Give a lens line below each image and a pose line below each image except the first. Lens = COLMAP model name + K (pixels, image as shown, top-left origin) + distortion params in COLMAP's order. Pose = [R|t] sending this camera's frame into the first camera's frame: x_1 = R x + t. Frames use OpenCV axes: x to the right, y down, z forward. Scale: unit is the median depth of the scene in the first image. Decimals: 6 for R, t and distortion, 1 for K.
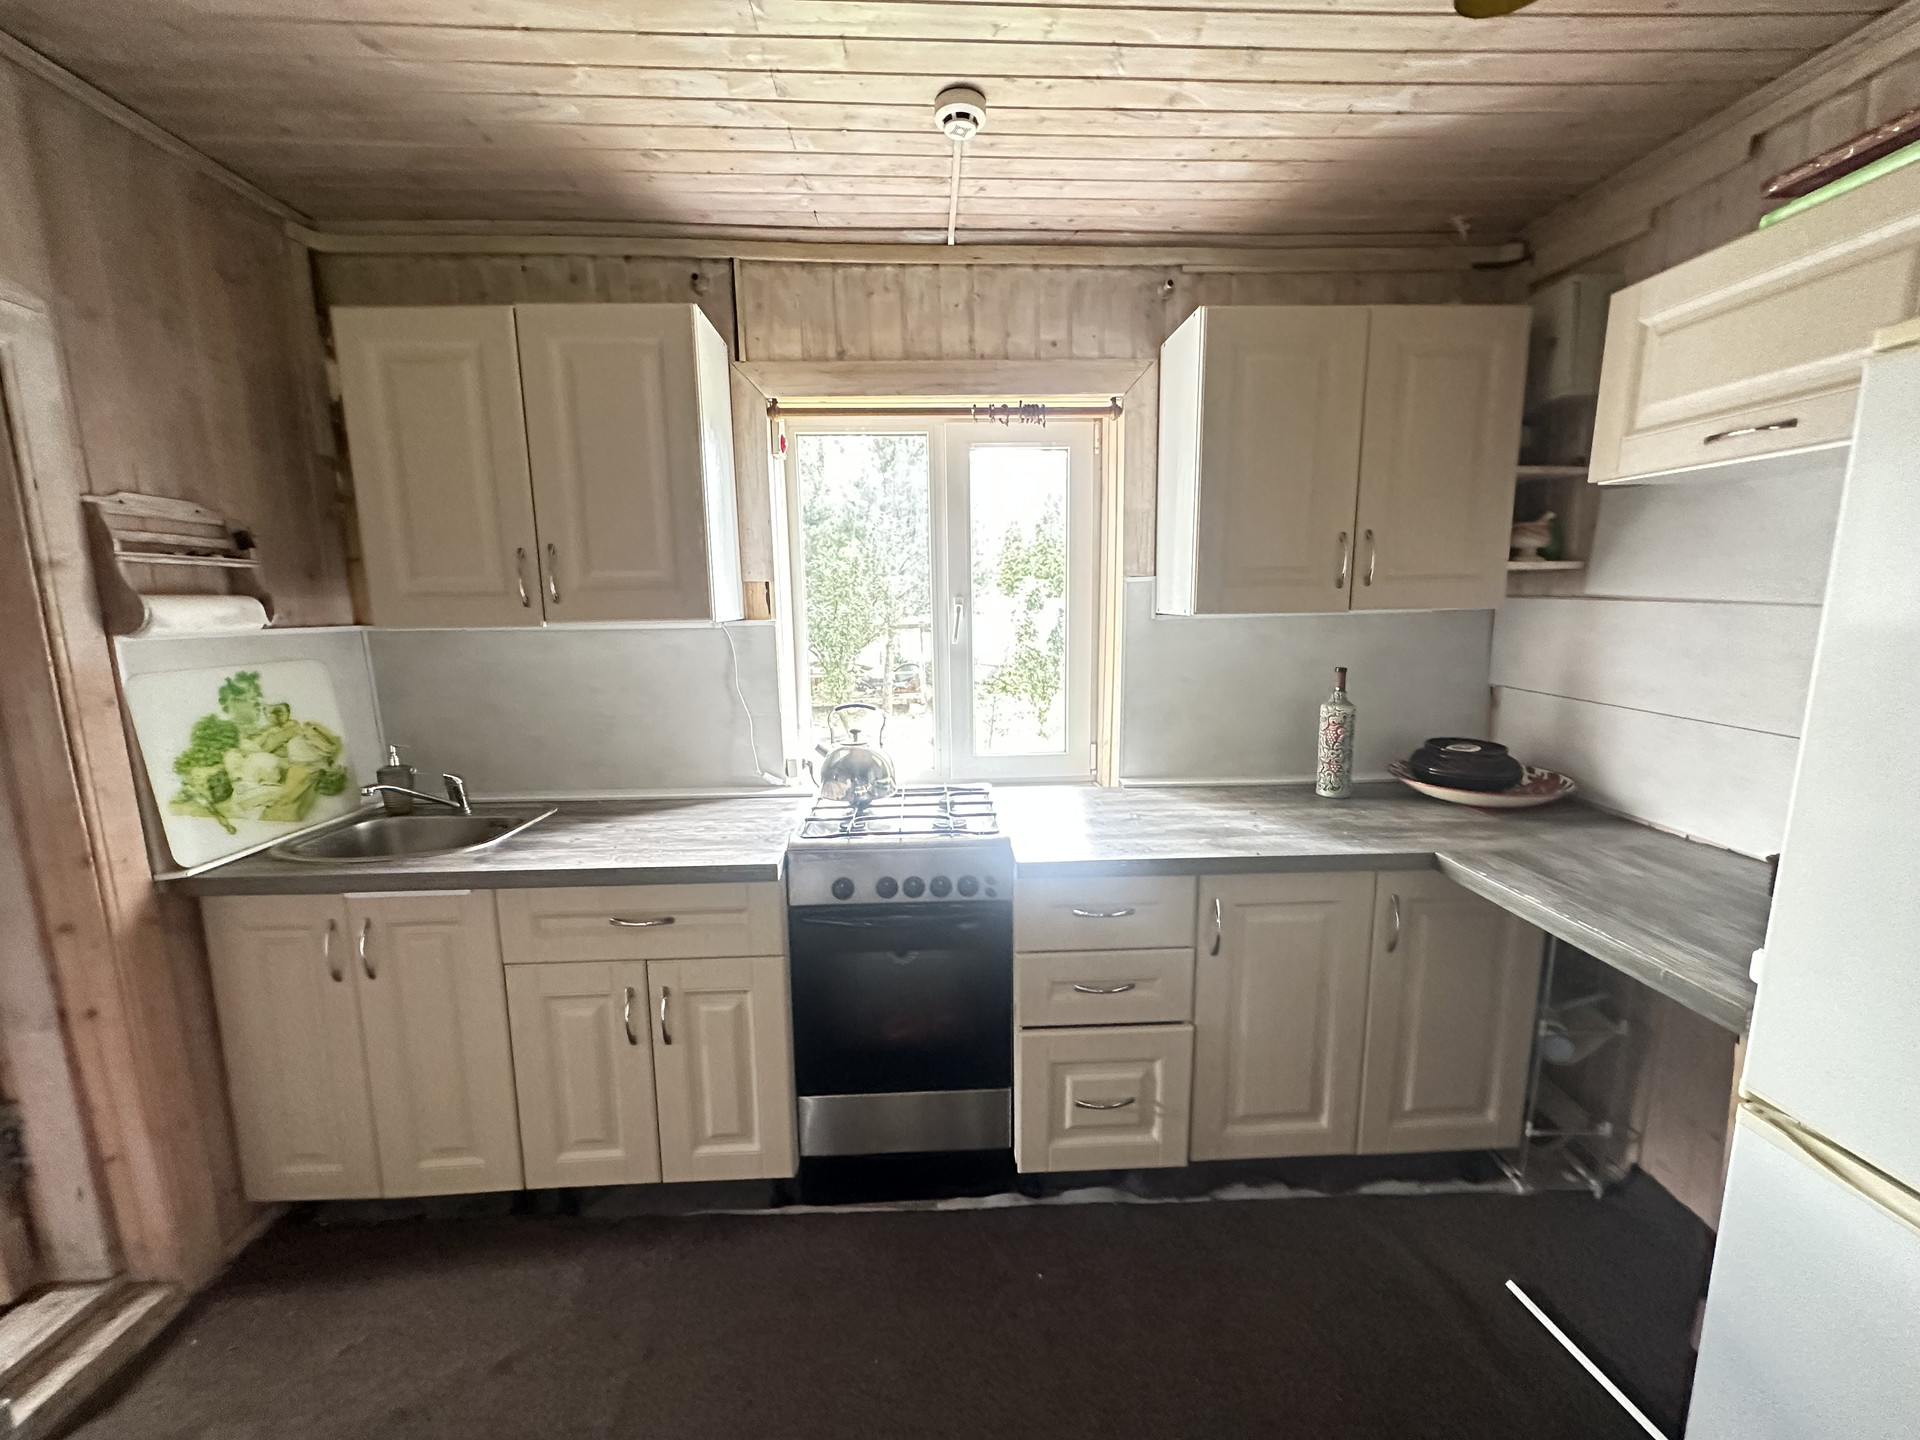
lens RADIAL K [[765.9, 0, 952.3], [0, 765.9, 723.0], [0, 0, 1]] dist [-0.002151, 0.000755]
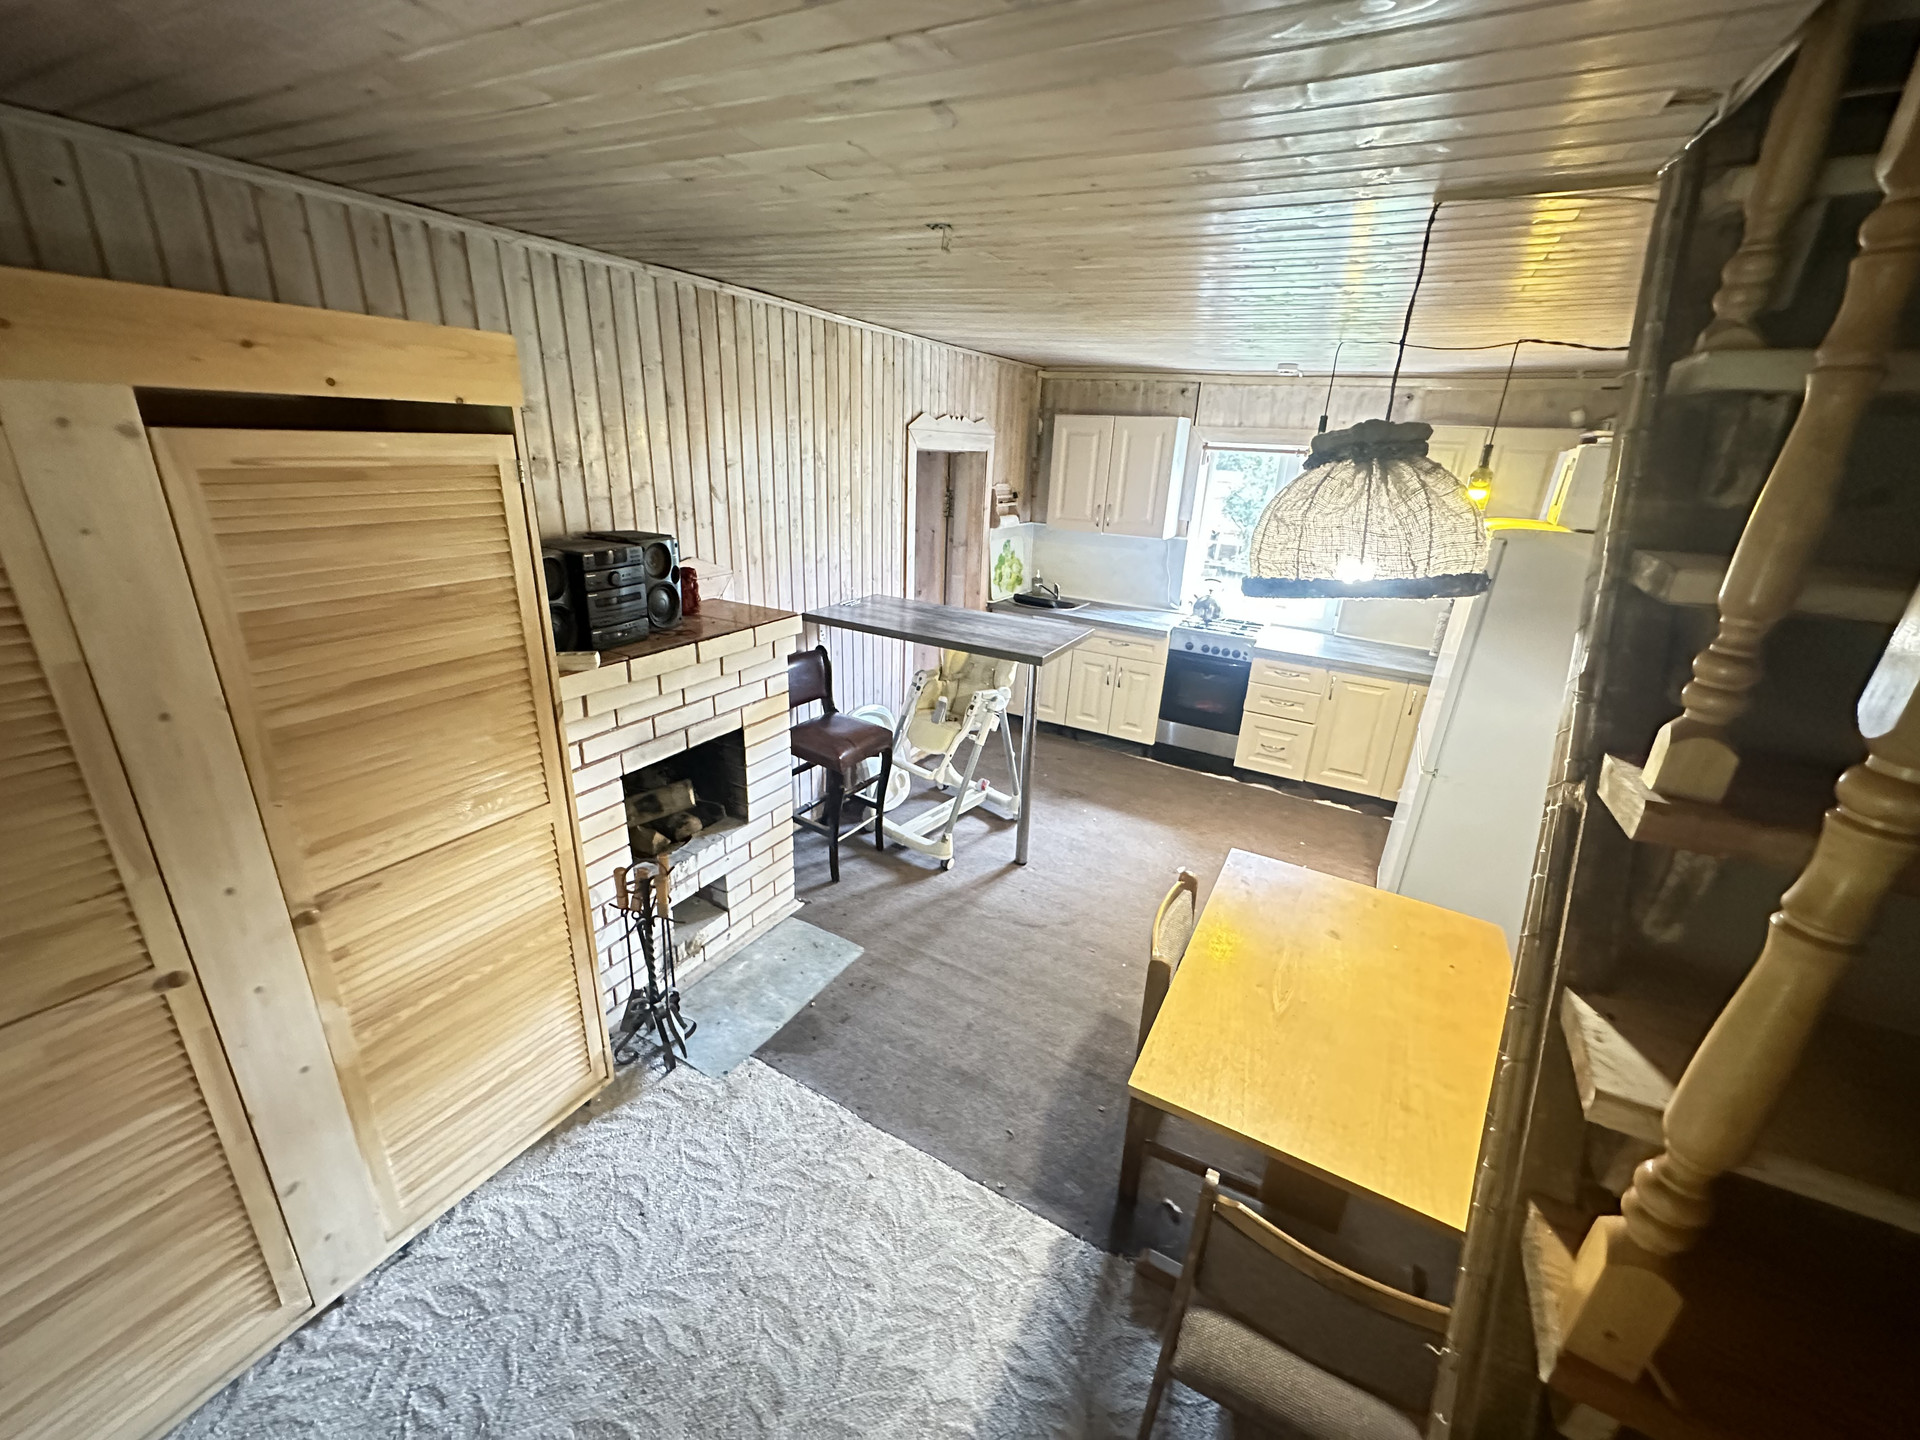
lens RADIAL K [[765.9, 0, 958.6], [0, 765.9, 719.8], [0, 0, 1]] dist [-0.002151, 0.000755]
pose [[0.852500, 0.230146, -0.469337, 0.422647], [-0.139484, 0.965461, 0.220068, -0.015336], [0.503774, -0.122143, 0.855156, -1.520646]]
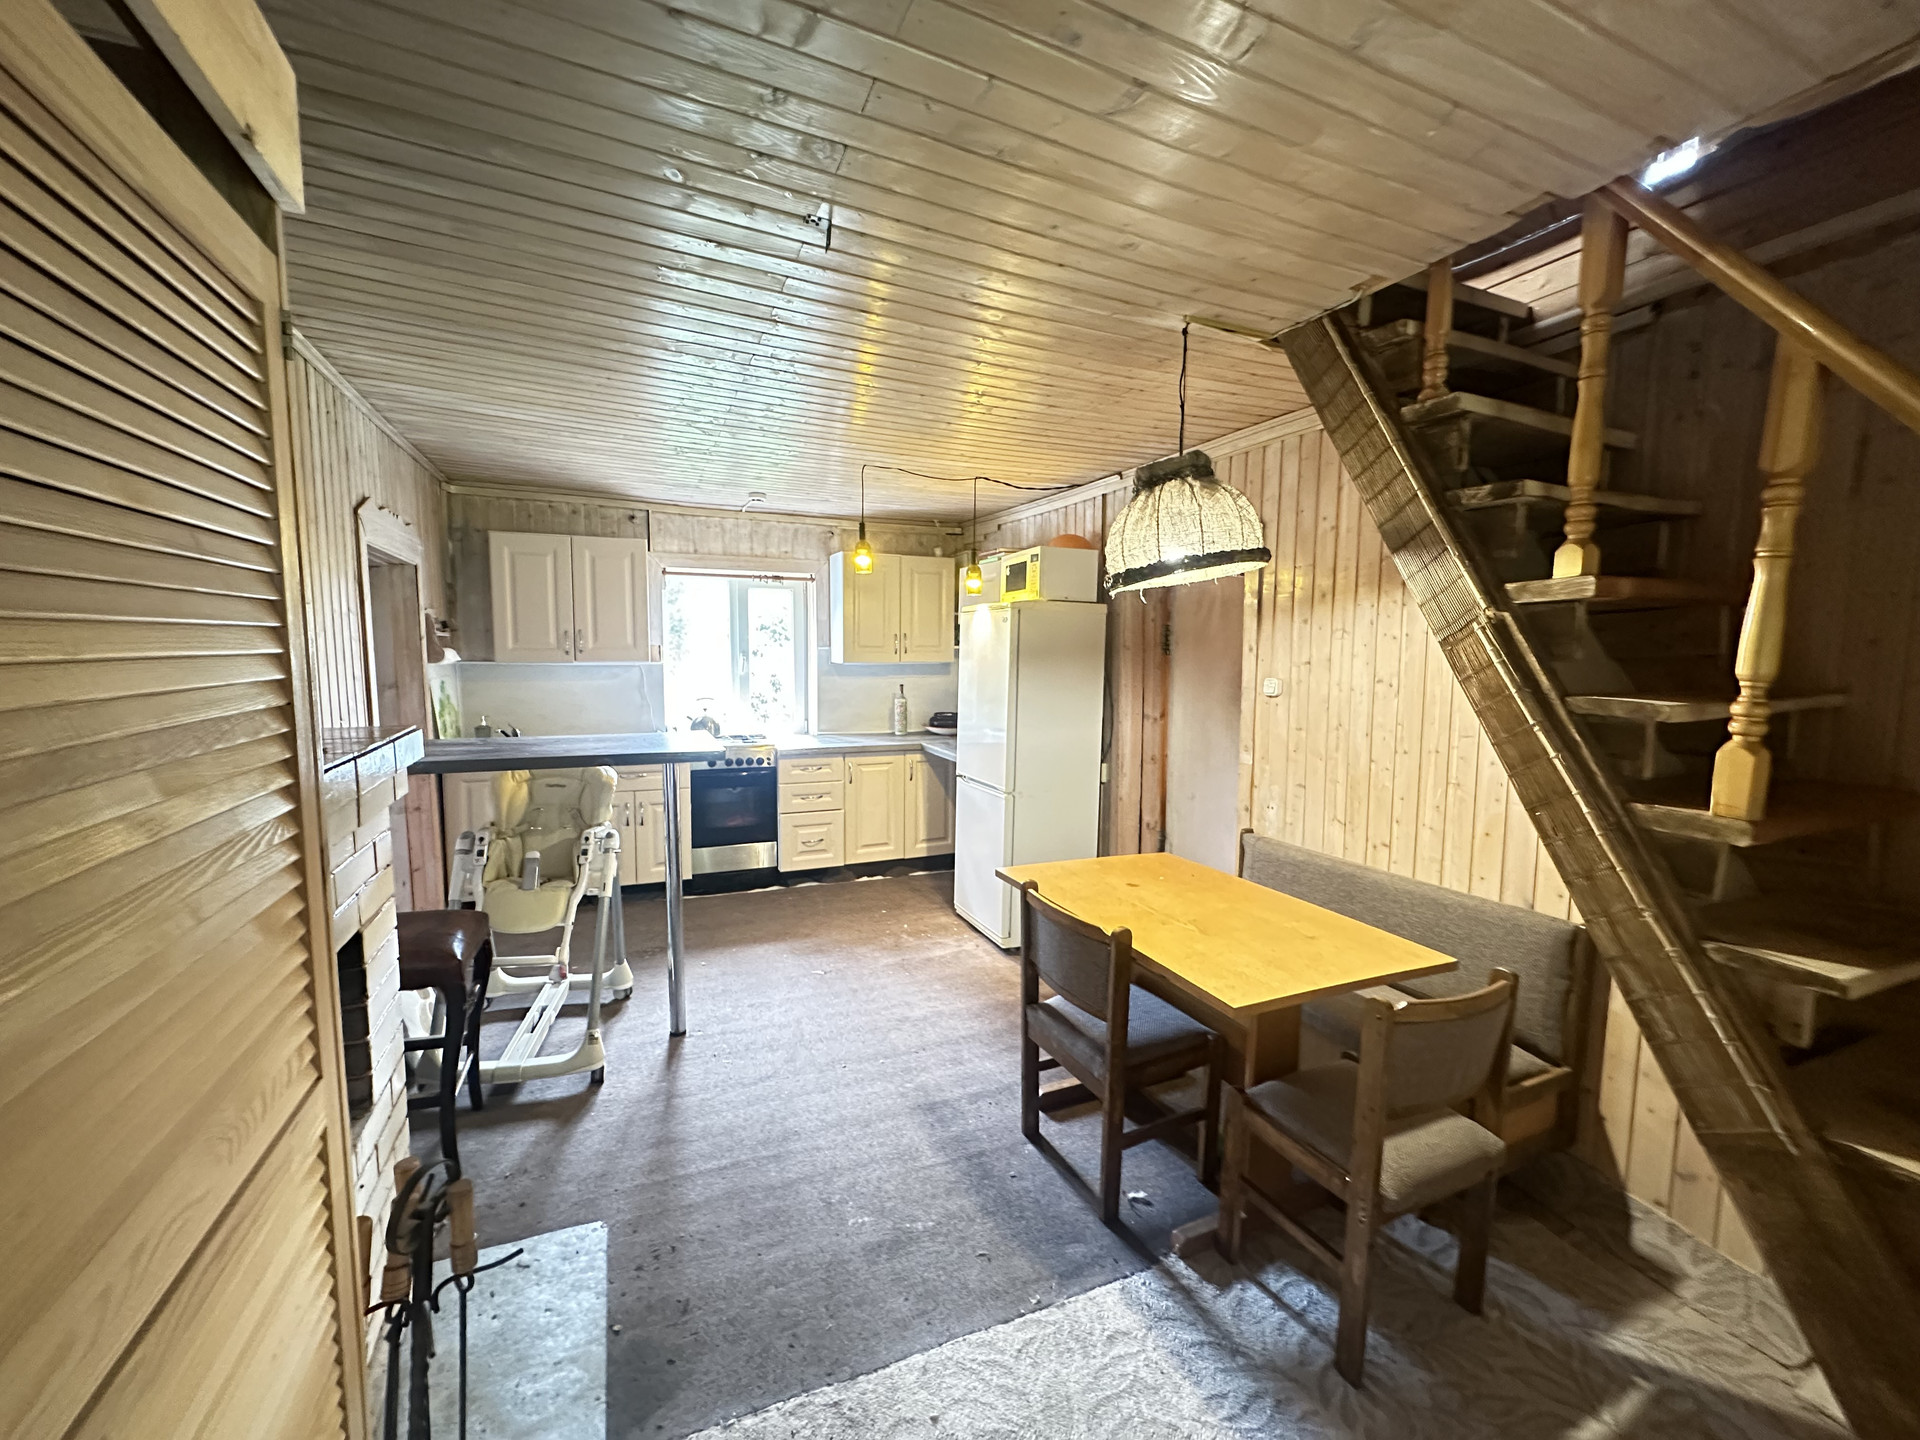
lens RADIAL K [[765.9, 0, 955.9], [0, 765.9, 719.5], [0, 0, 1]] dist [-0.002151, 0.000755]
pose [[0.930508, -0.009809, 0.366141, -0.275098], [0.033900, 0.997657, -0.059424, 0.211718], [-0.364700, 0.067707, 0.928660, -1.496065]]
